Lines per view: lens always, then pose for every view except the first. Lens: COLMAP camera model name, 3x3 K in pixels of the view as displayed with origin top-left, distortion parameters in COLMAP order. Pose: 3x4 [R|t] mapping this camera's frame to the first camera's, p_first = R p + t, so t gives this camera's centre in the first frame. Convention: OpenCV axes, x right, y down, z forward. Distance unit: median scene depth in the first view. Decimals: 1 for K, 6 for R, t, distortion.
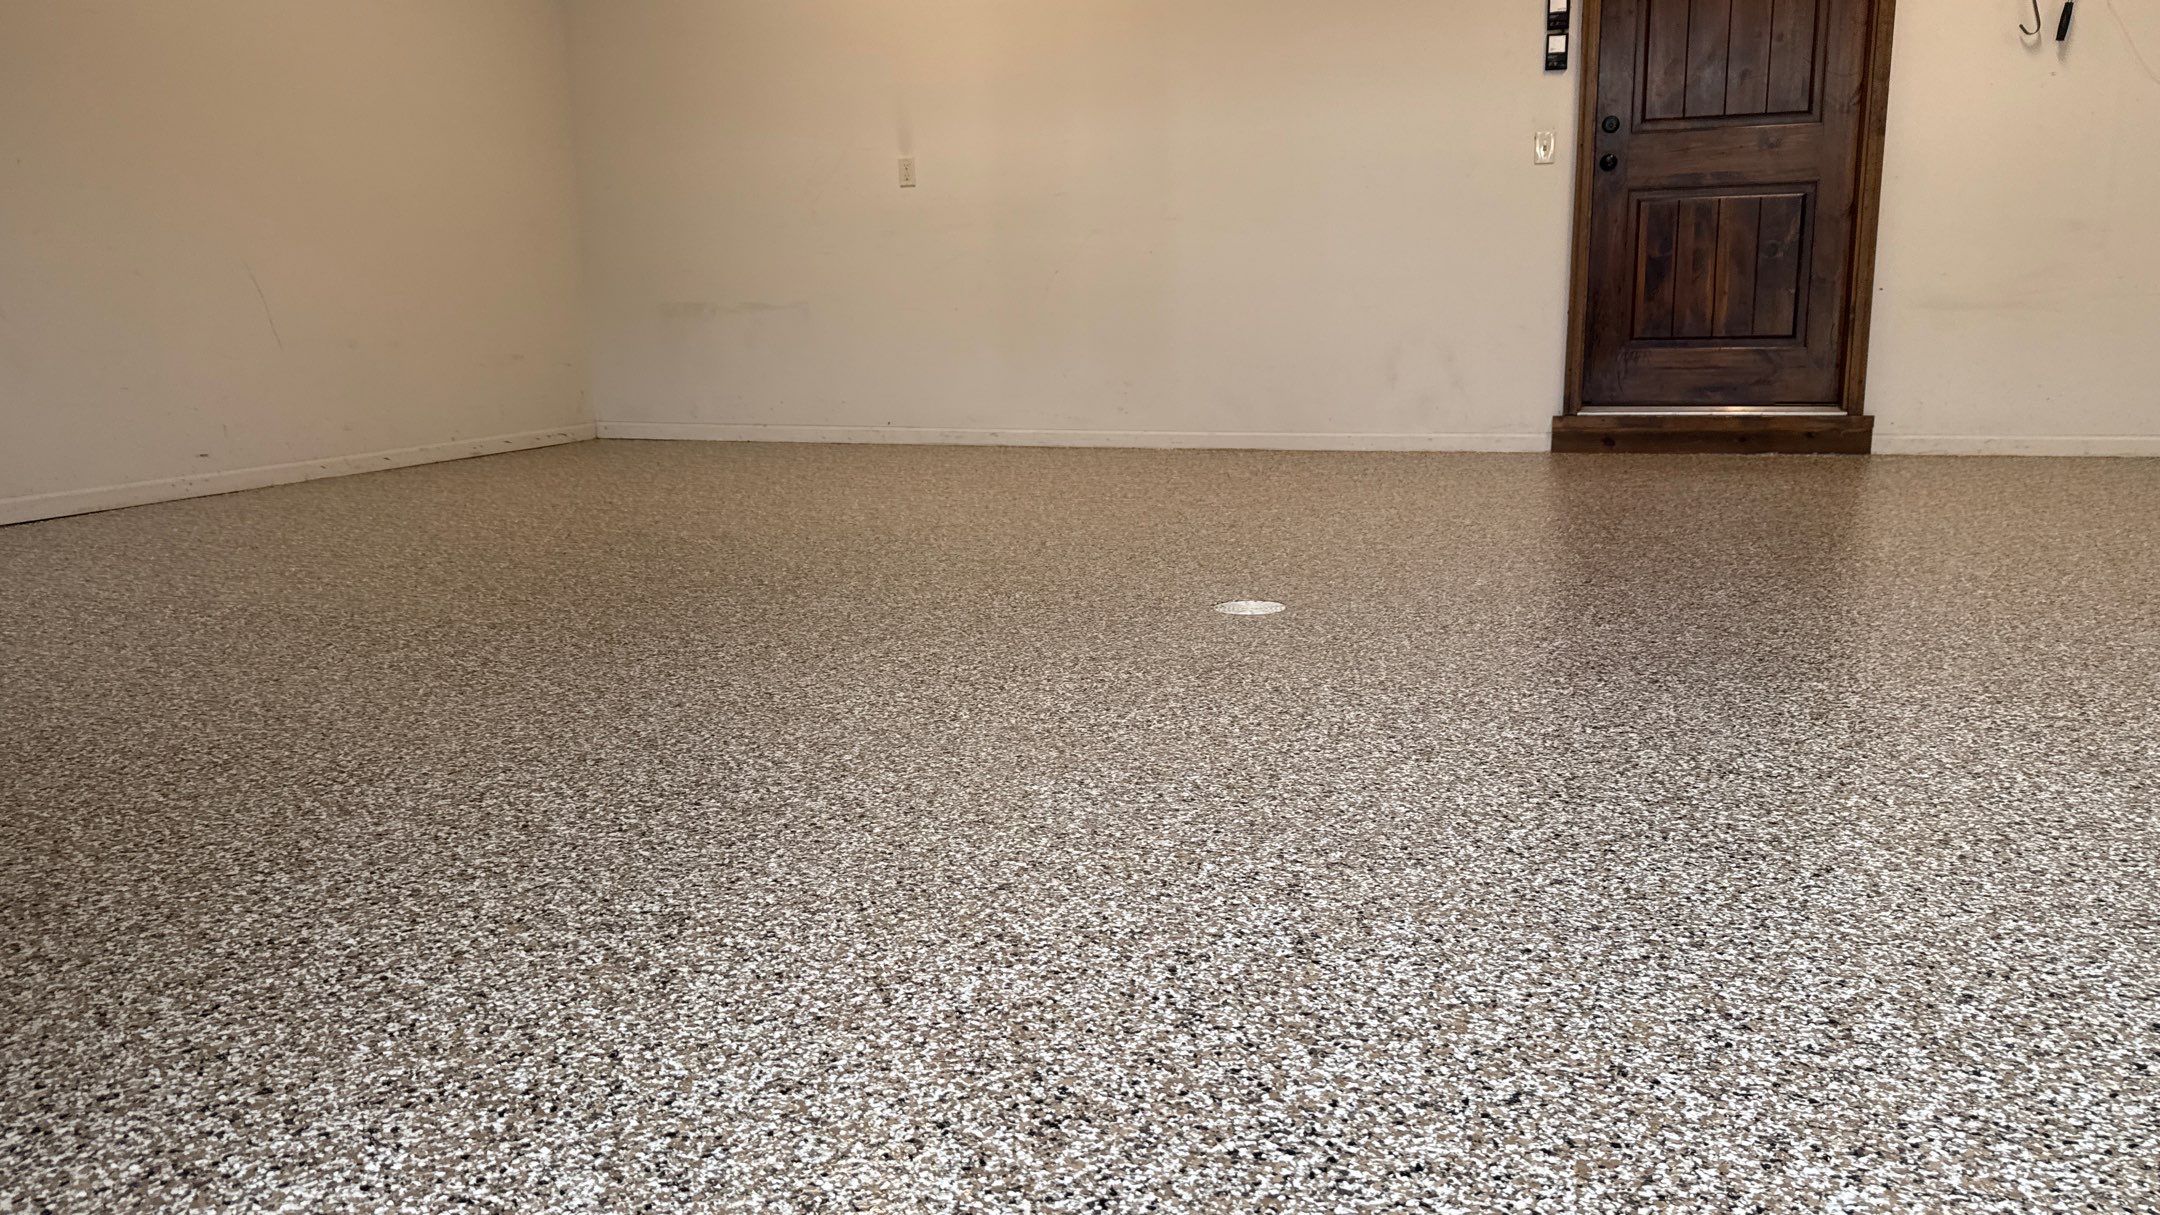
lens RADIAL K [[1522.6, 0, 1087.7], [0, 1522.6, 610.9], [0, 0, 1]] dist [0.068207, -0.088489]
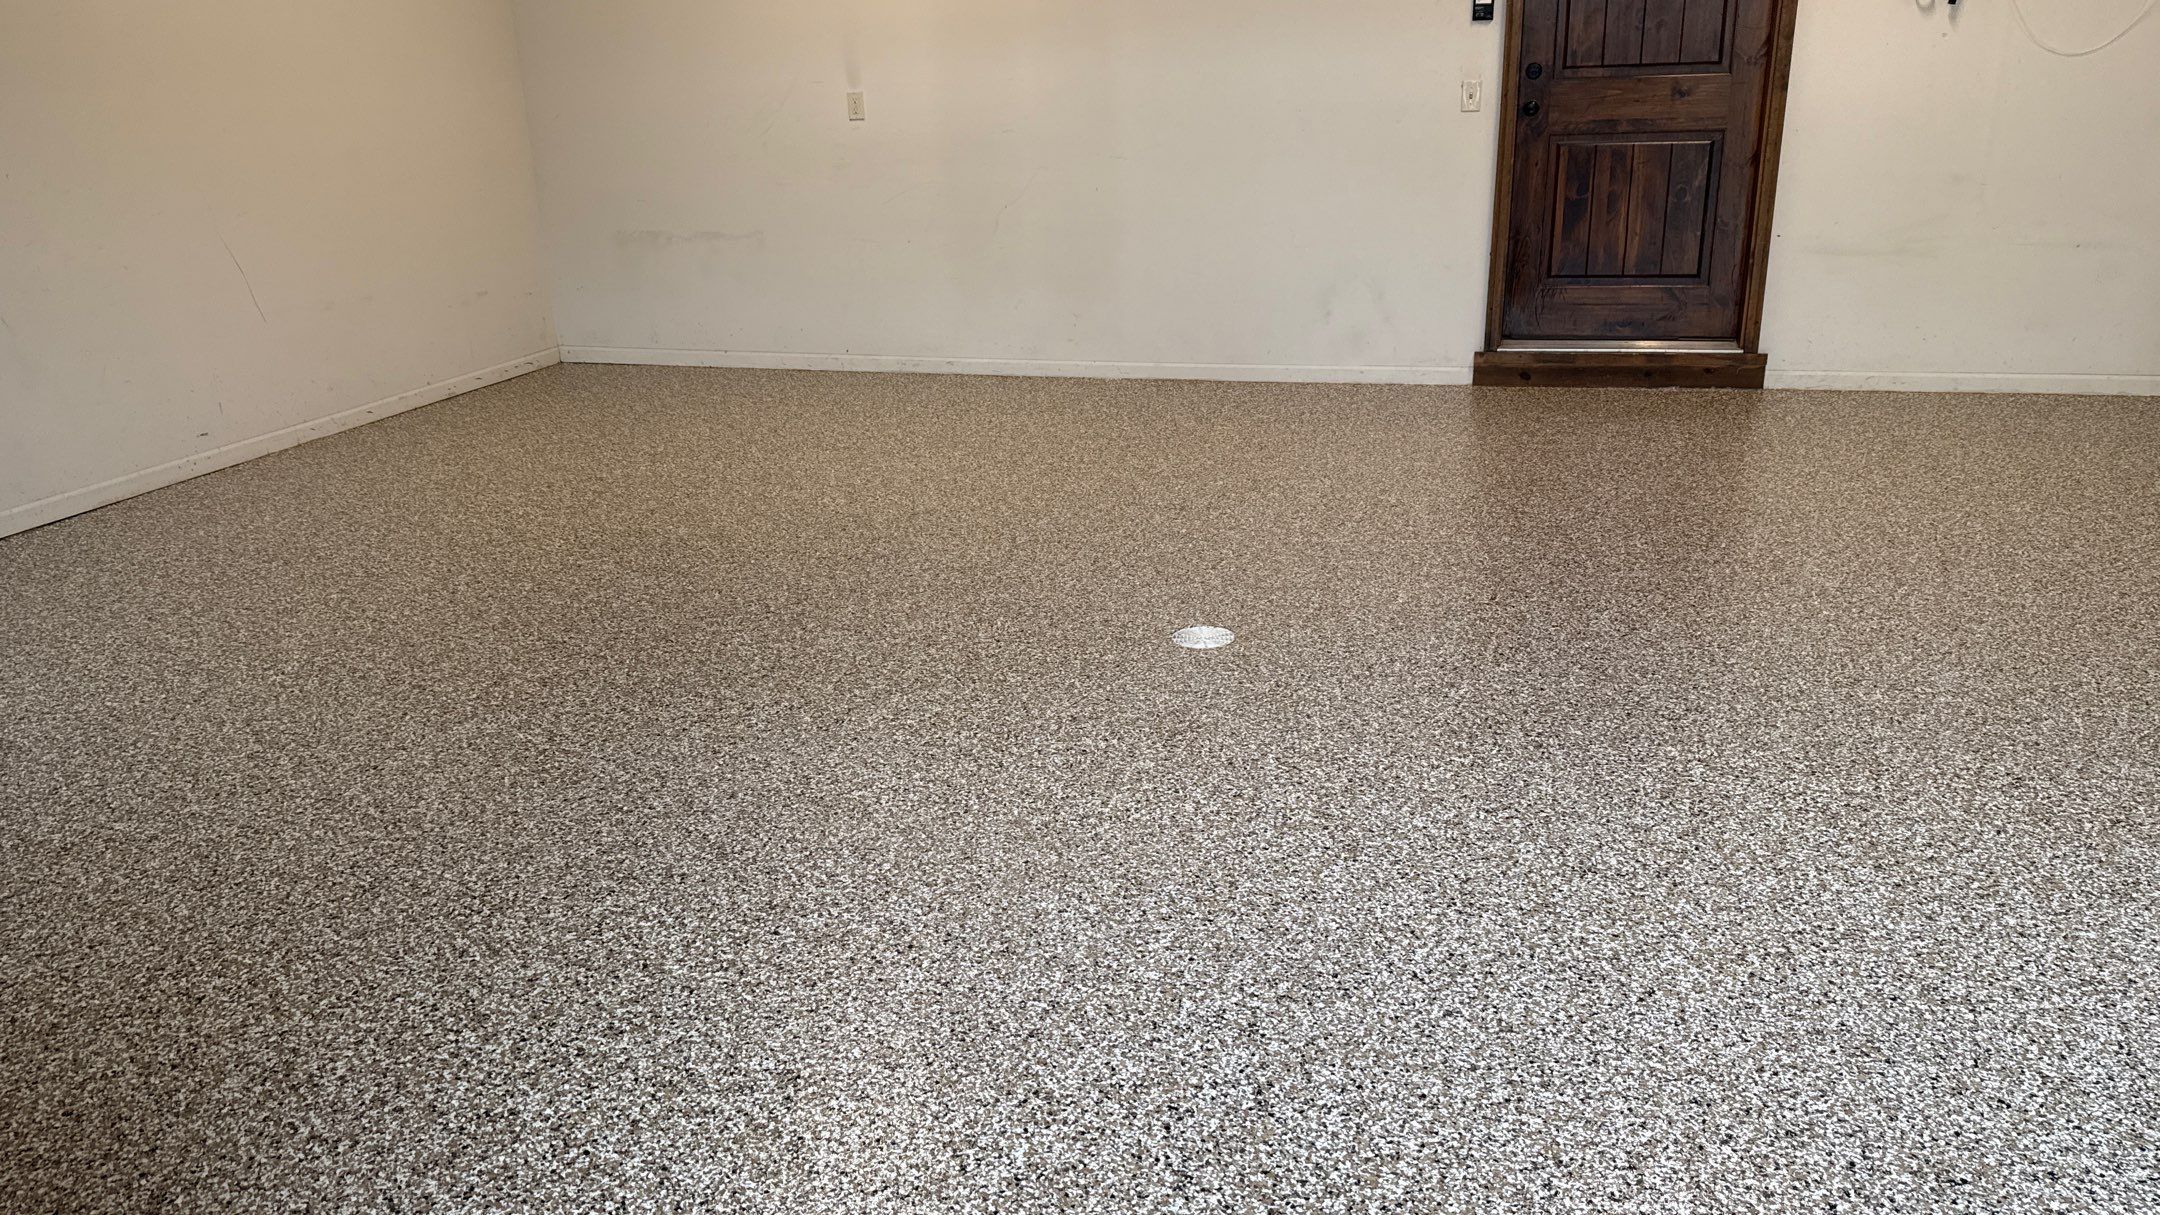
lens RADIAL K [[1522.6, 0, 1086.7], [0, 1522.6, 608.3], [0, 0, 1]] dist [0.068207, -0.088489]
pose [[0.998903, -0.025337, 0.039373, -0.044435], [0.019719, 0.990368, 0.137046, -0.312321], [-0.042466, -0.136119, 0.989782, -0.222375]]
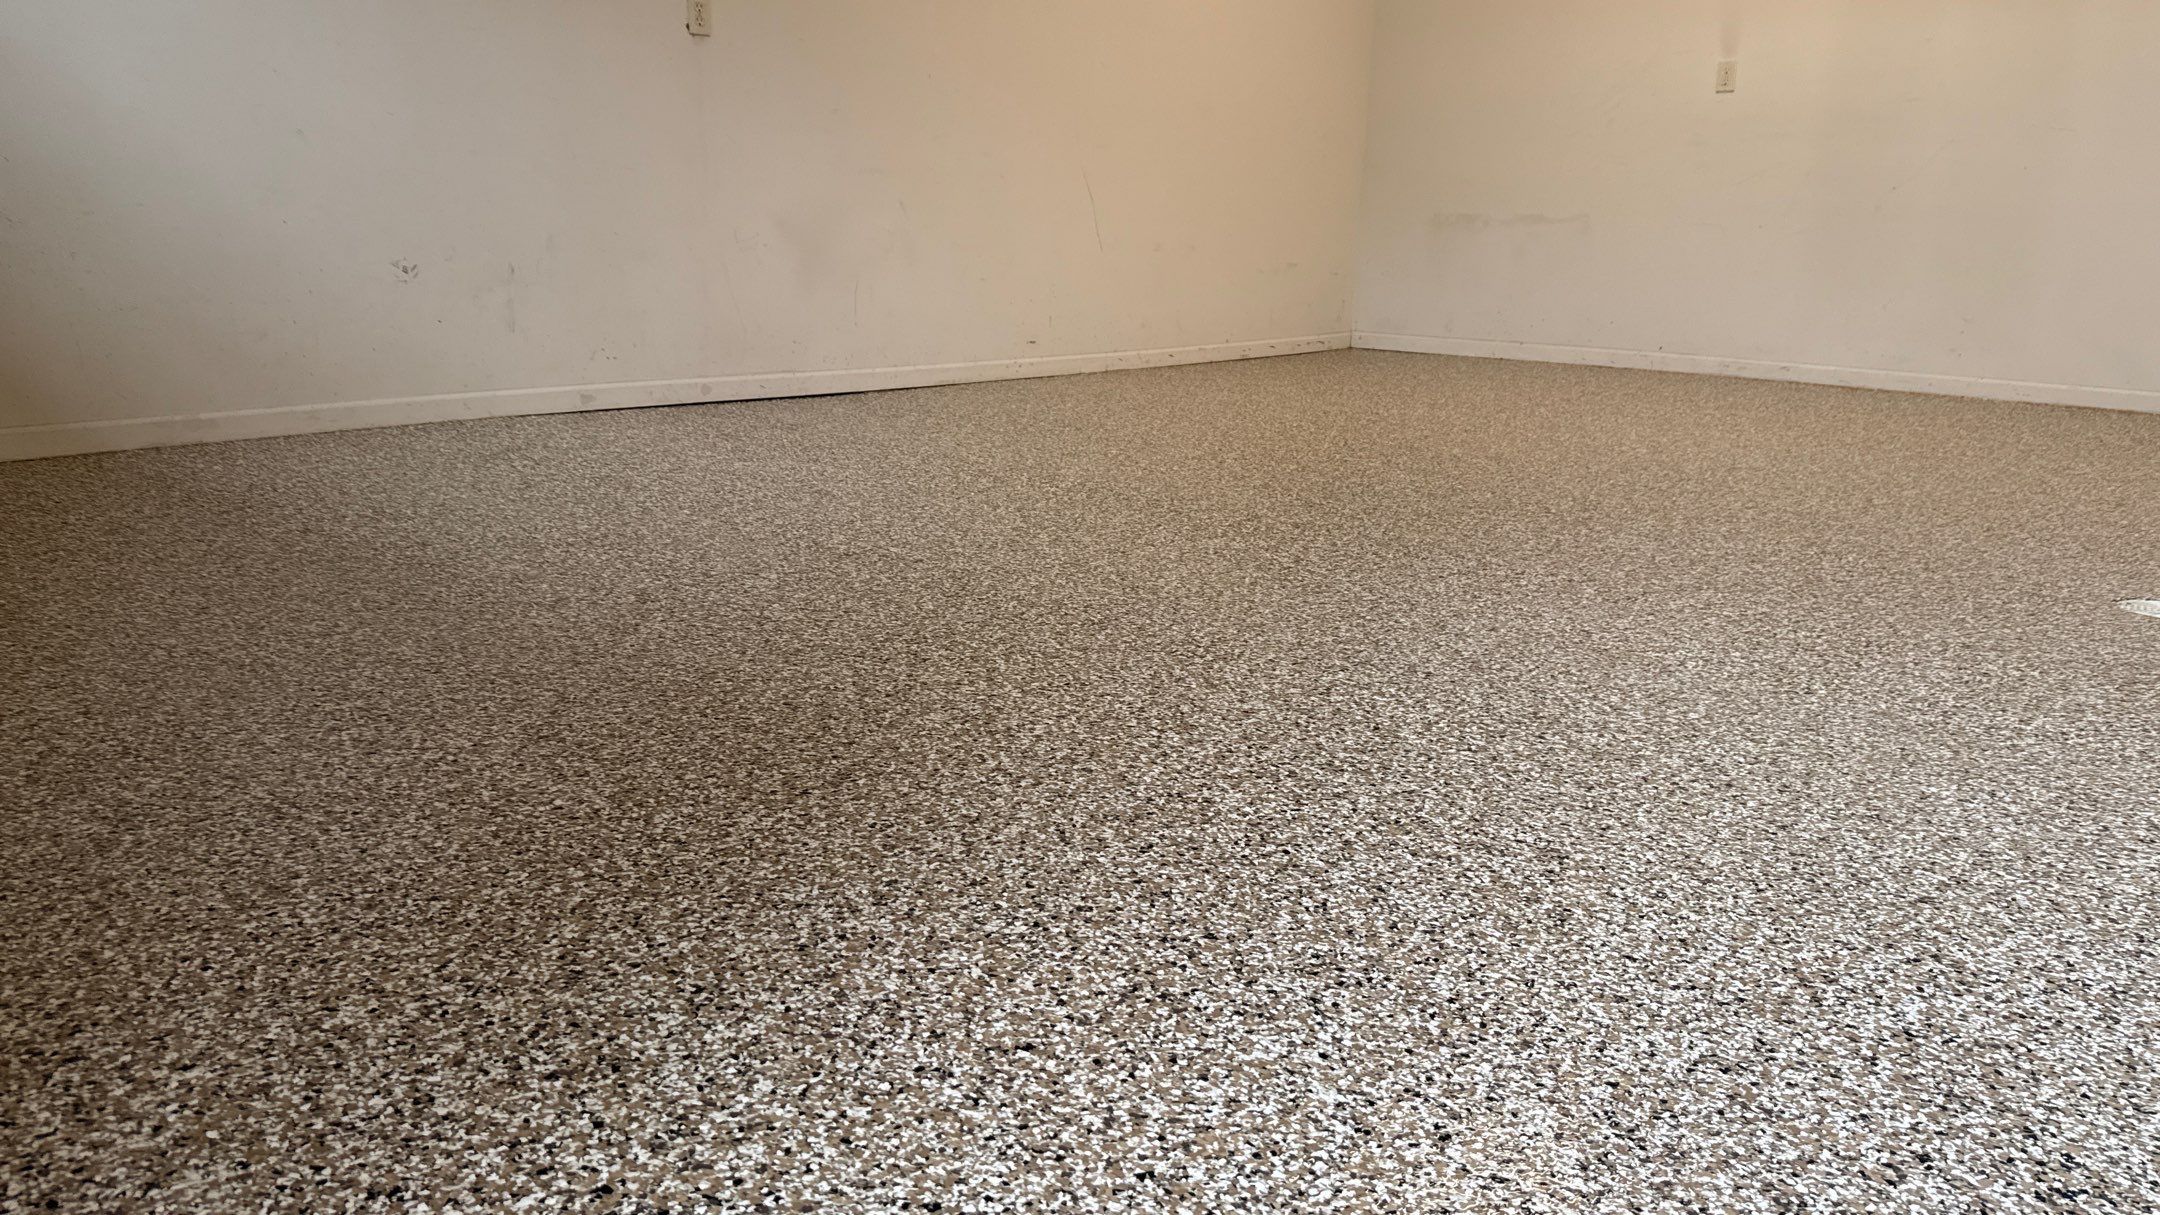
lens RADIAL K [[1522.6, 0, 1063.0], [0, 1522.6, 583.8], [0, 0, 1]] dist [0.068207, -0.088489]
pose [[0.893626, 0.138761, -0.426824, -0.126104], [-0.121362, 0.990287, 0.067852, -0.001103], [0.432093, -0.008834, 0.901786, -0.023356]]
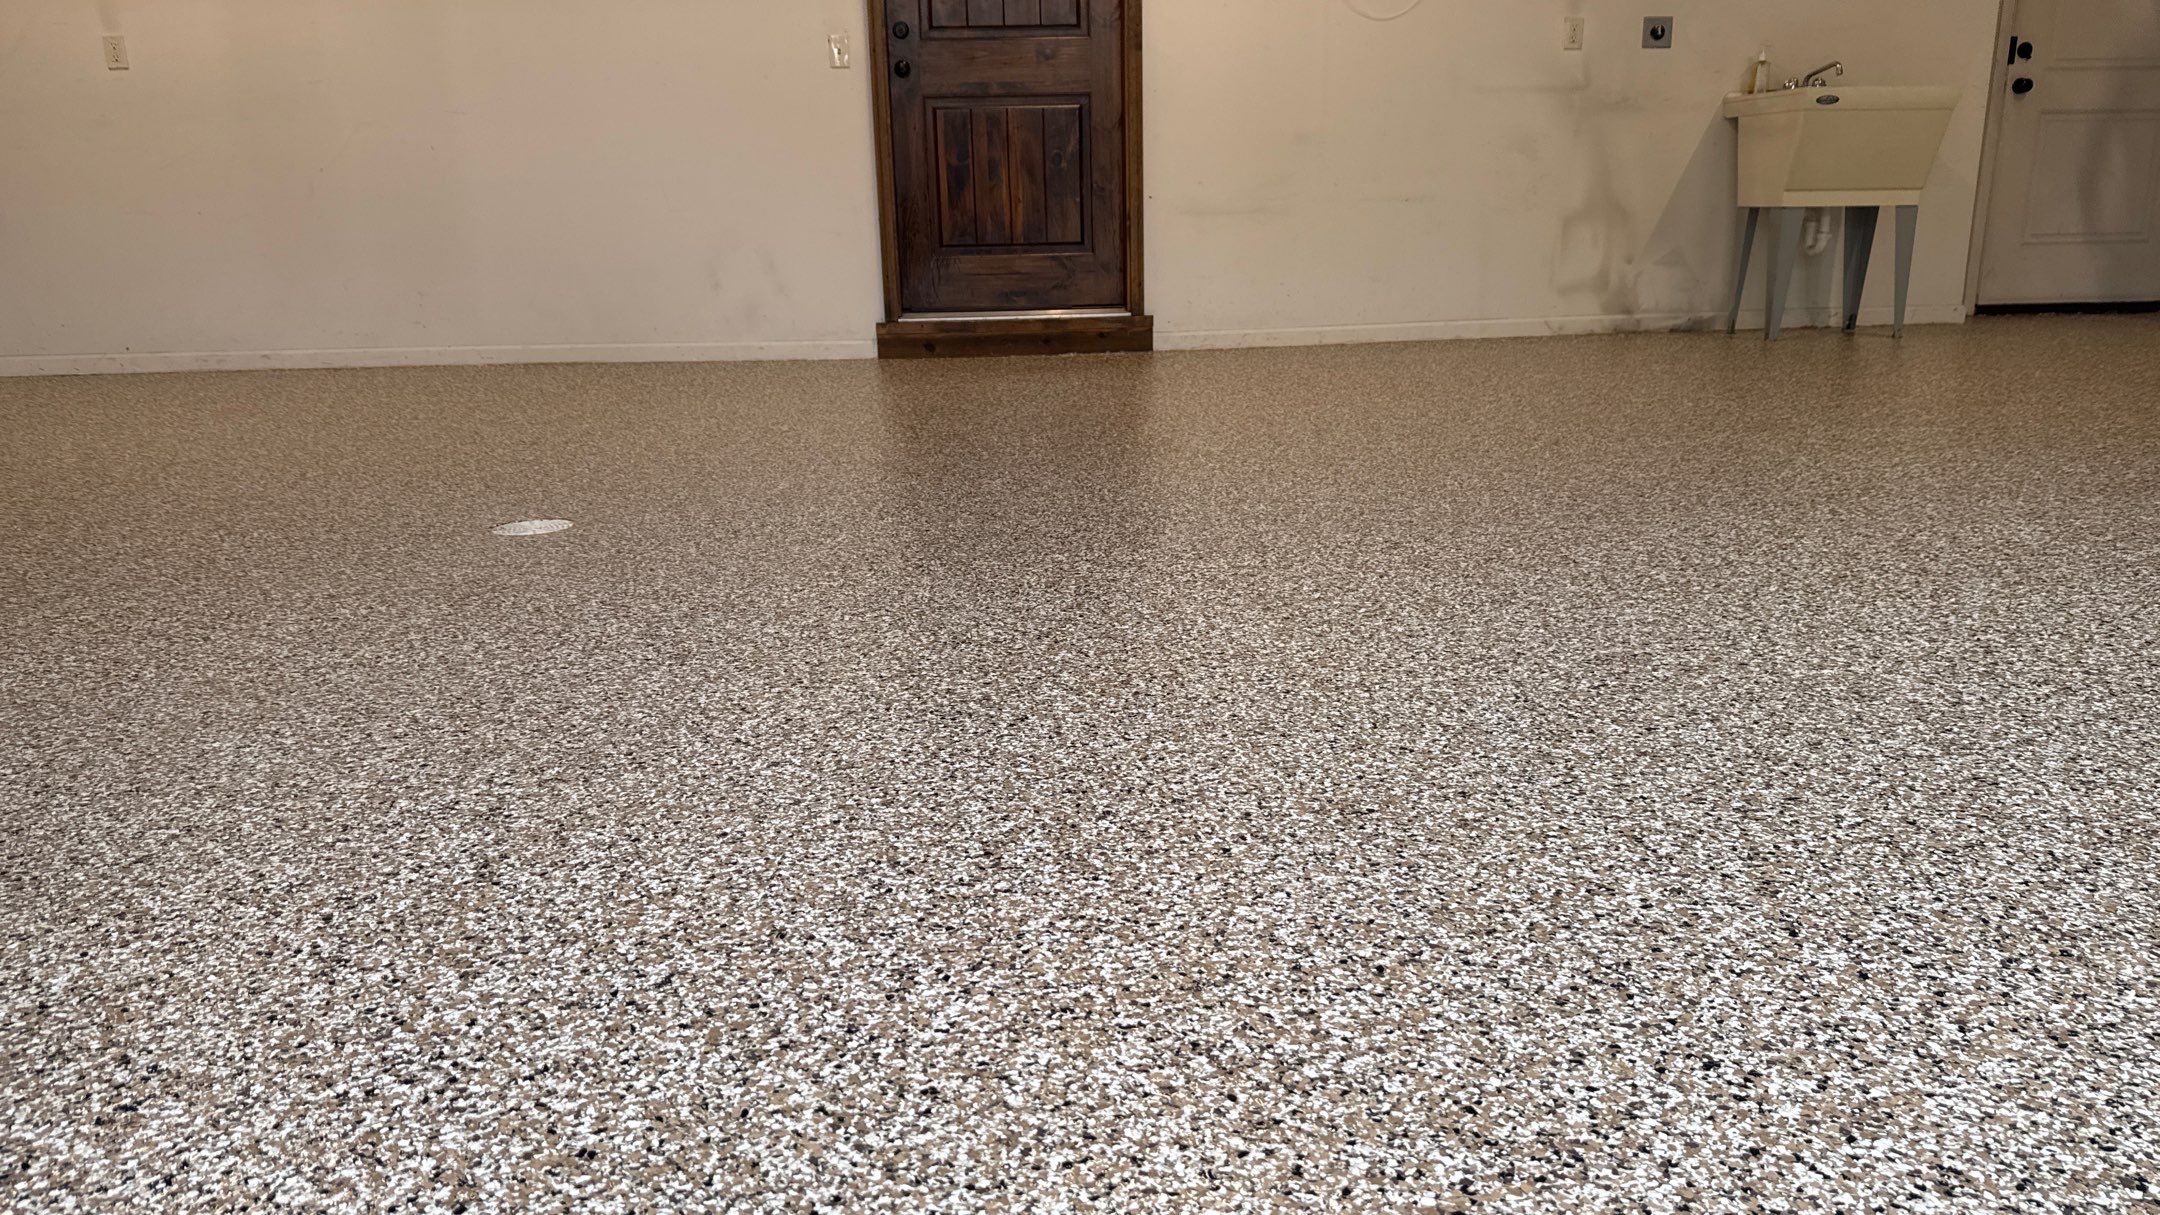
lens RADIAL K [[1522.6, 0, 1077.5], [0, 1522.6, 617.5], [0, 0, 1]] dist [0.068207, -0.088489]
pose [[0.925861, -0.100379, 0.364288, 0.114823], [0.079073, 0.994194, 0.072980, 0.018114], [-0.369499, -0.038764, 0.928422, -0.013393]]
